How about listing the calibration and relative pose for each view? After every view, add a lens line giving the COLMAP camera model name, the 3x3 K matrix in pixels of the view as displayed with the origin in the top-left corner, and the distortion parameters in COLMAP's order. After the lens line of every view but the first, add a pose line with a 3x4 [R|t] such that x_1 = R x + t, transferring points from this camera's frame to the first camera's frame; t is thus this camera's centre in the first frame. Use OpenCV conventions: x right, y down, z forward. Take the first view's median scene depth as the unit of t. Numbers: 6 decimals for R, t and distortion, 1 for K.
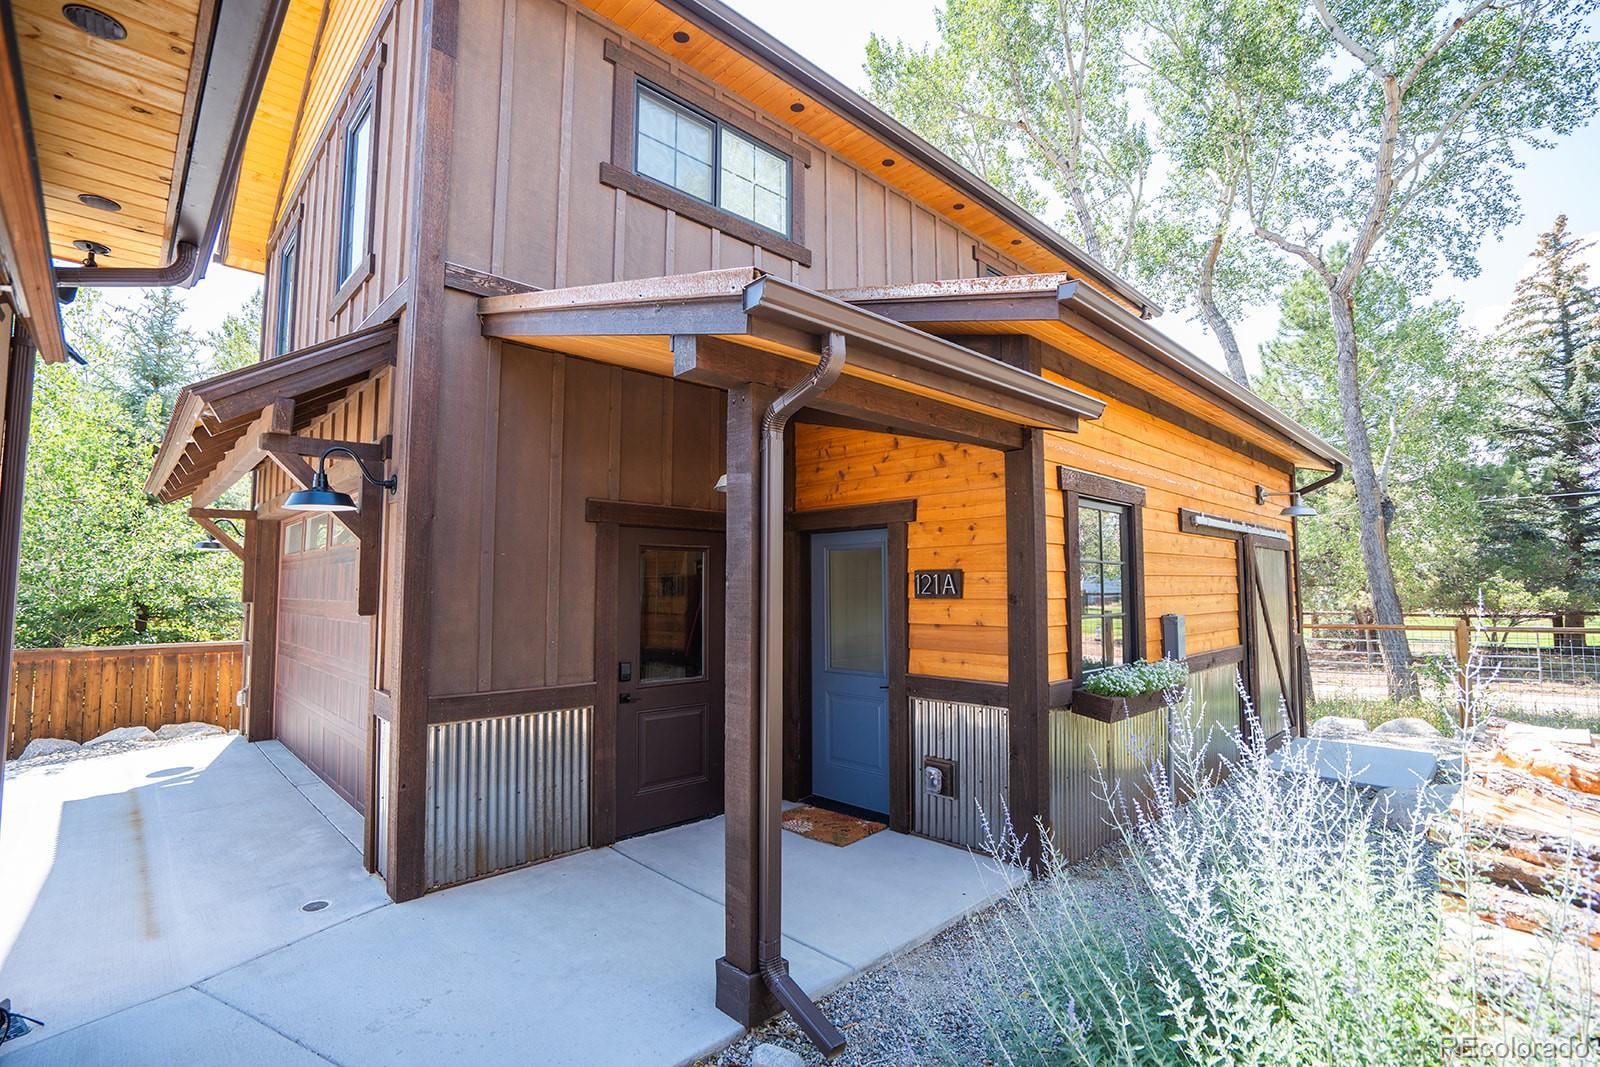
lens RADIAL K [[746.8, 0, 800.0], [0, 746.8, 533.5], [0, 0, 1]] dist [-0.063345, 0.024676]
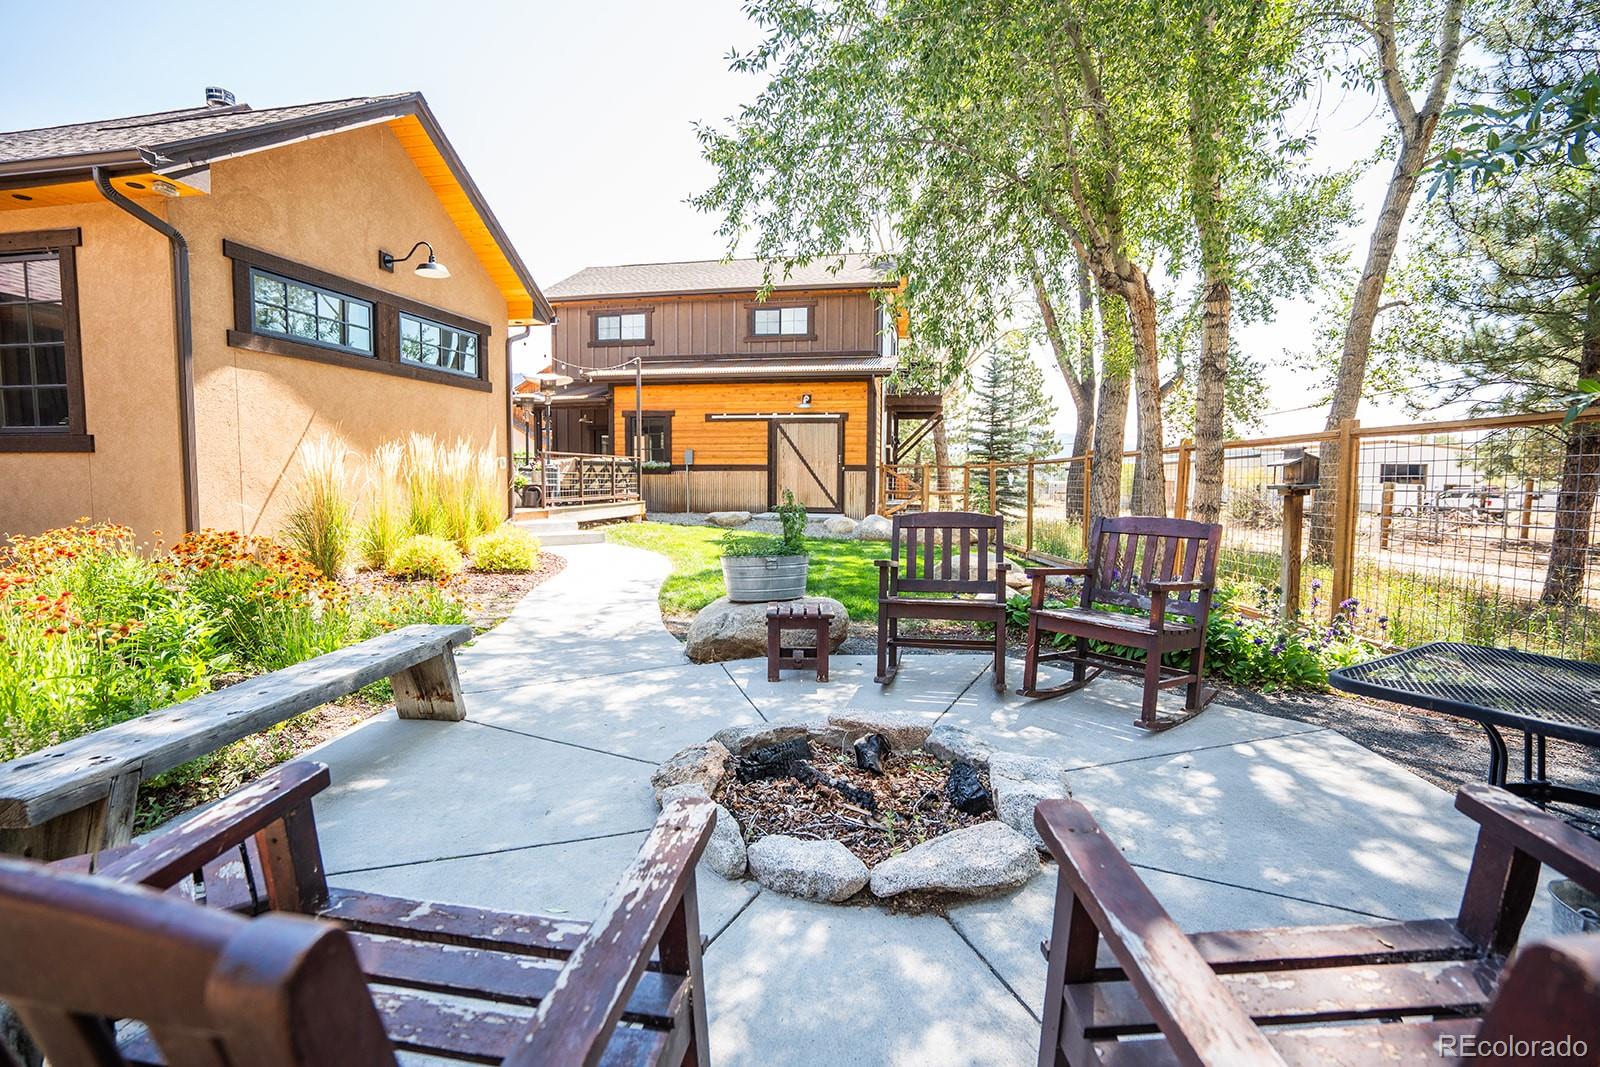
lens RADIAL K [[746.8, 0, 800.0], [0, 746.8, 533.5], [0, 0, 1]] dist [-0.063345, 0.024676]
pose [[0.582482, 0.066978, -0.810079, 2.923095], [0.054700, 0.991110, 0.121277, 0.089573], [0.811001, -0.114953, 0.573641, -0.407151]]
